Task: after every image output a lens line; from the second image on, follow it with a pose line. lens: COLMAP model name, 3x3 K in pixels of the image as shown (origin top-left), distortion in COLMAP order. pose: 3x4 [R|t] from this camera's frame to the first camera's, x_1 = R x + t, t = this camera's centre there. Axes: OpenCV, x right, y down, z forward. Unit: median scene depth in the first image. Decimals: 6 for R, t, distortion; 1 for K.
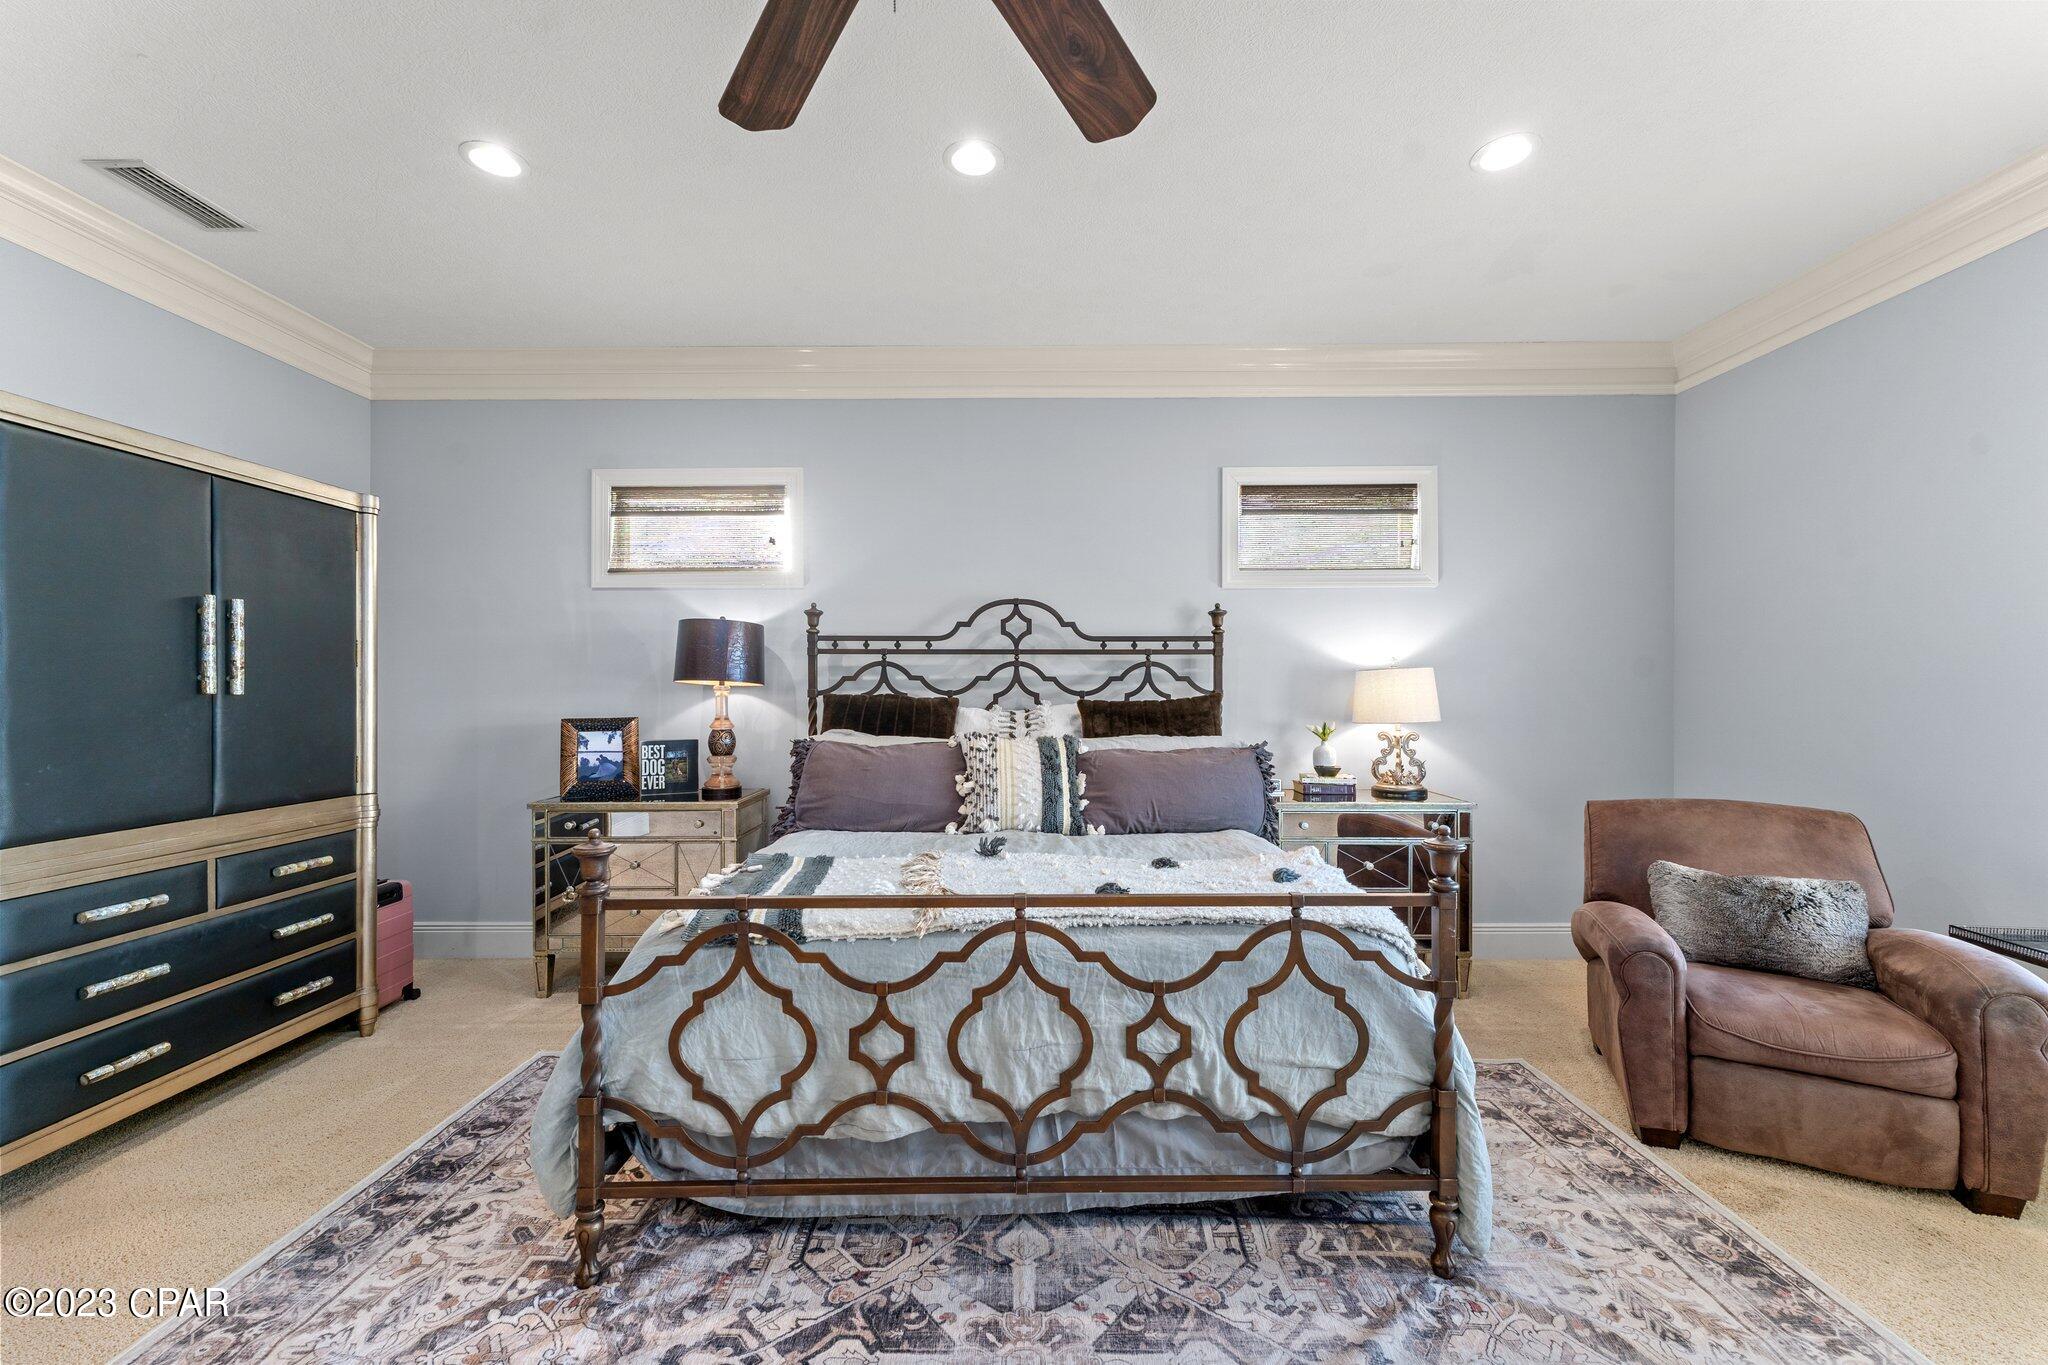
lens RADIAL K [[823.7, 0, 1024.0], [0, 823.7, 682.5], [0, 0, 1]] dist [-0.000262, 0.000285]
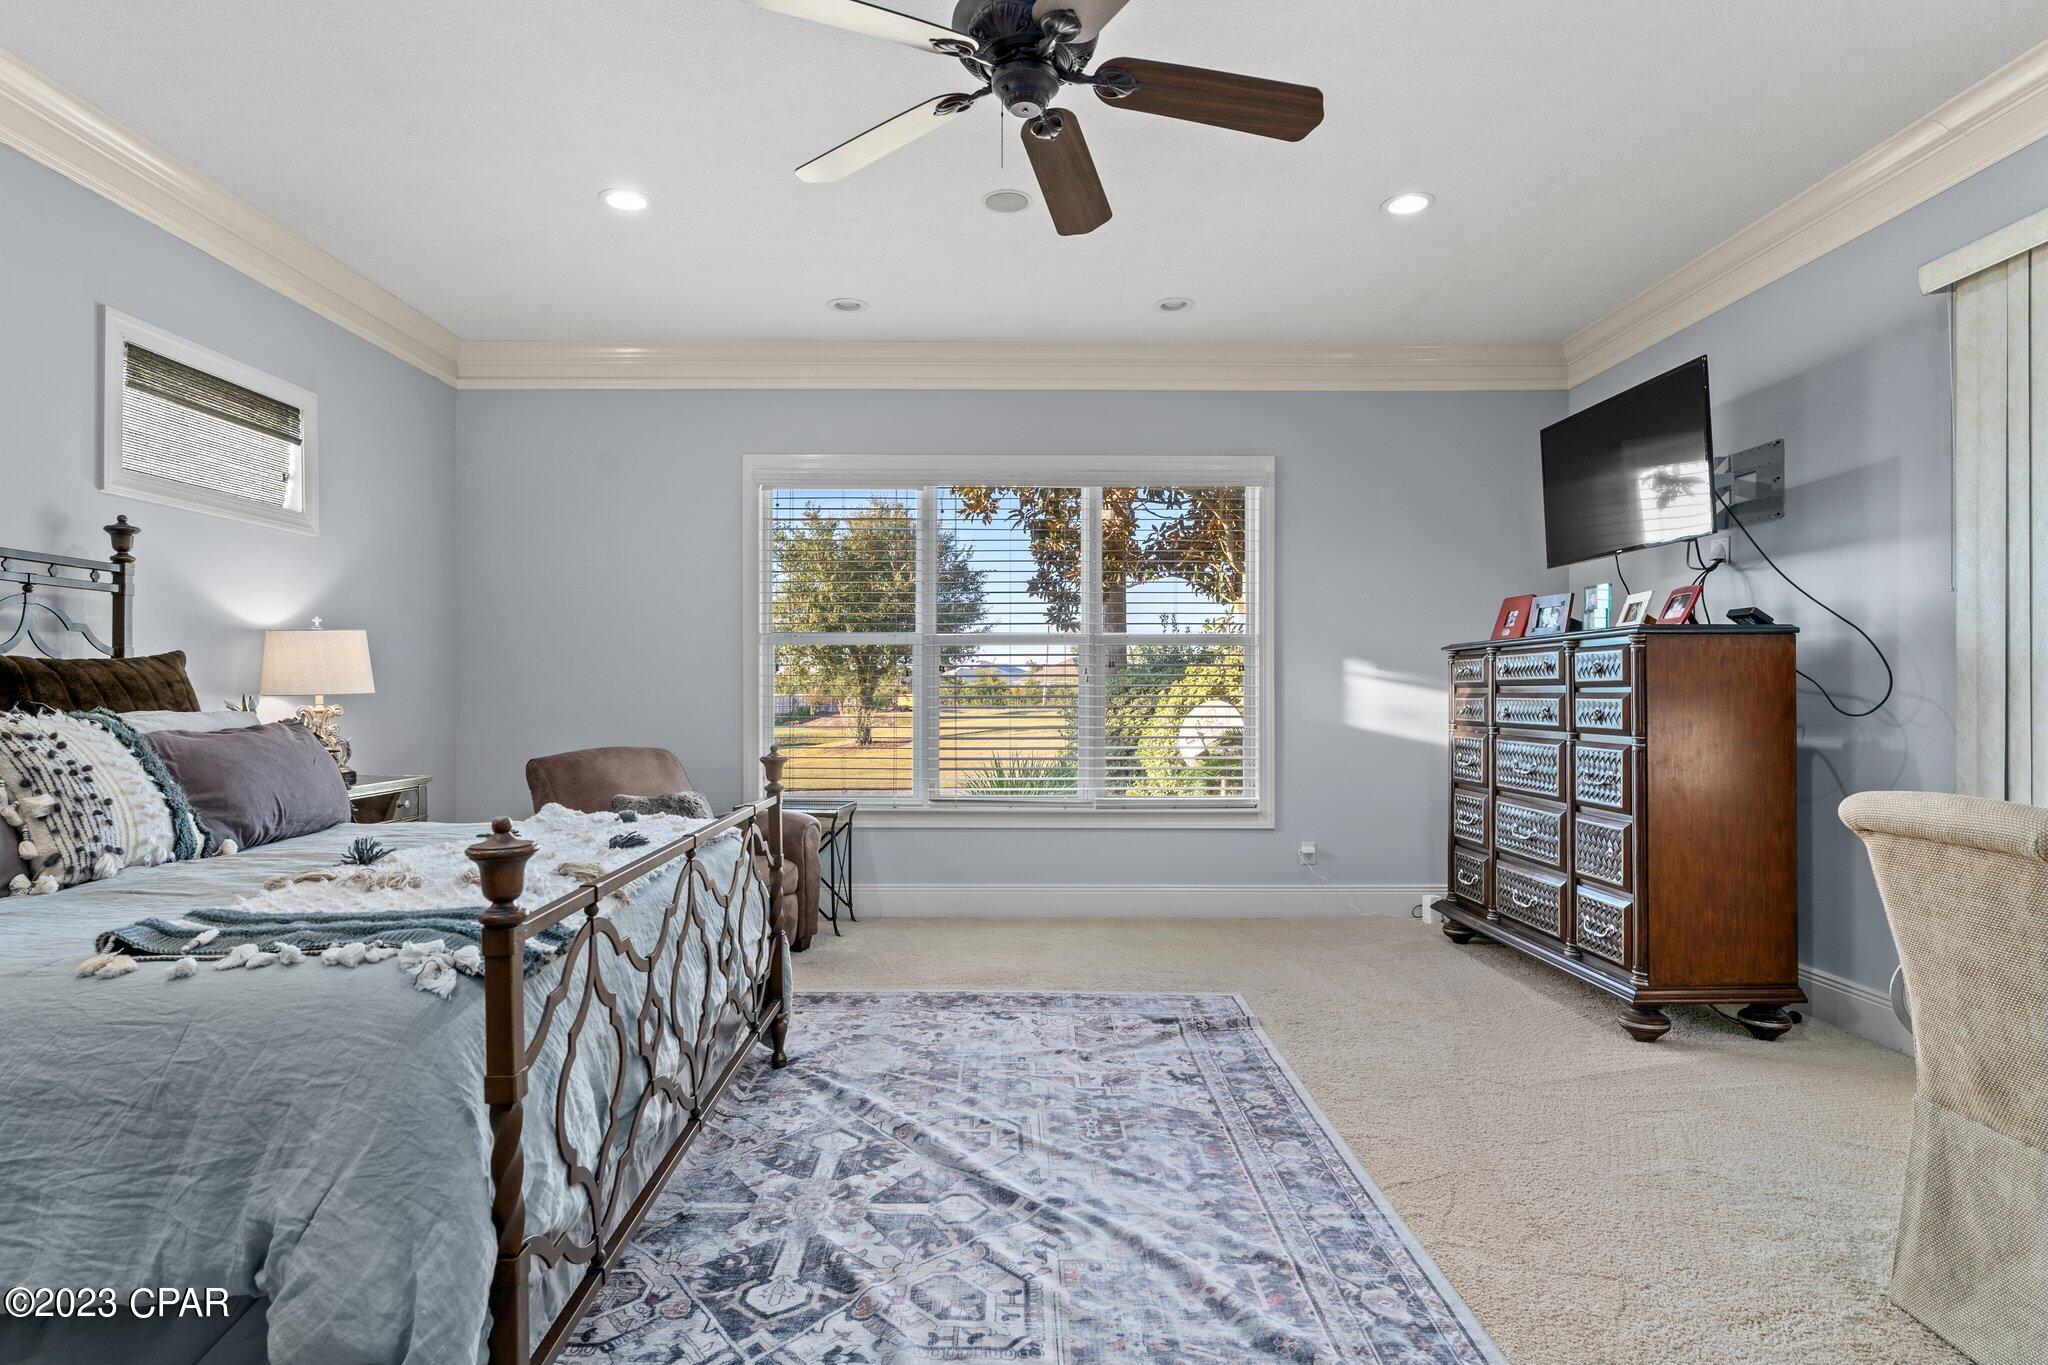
lens RADIAL K [[1059.4, 0, 1024.0], [0, 1059.4, 682.5], [0, 0, 1]] dist [-0.003072, -0.000824]
pose [[-0.018593, 0.007570, 0.999798, -0.762863], [-0.005812, 0.999954, -0.007679, 0.048191], [-0.999810, -0.005954, -0.018548, 0.369746]]
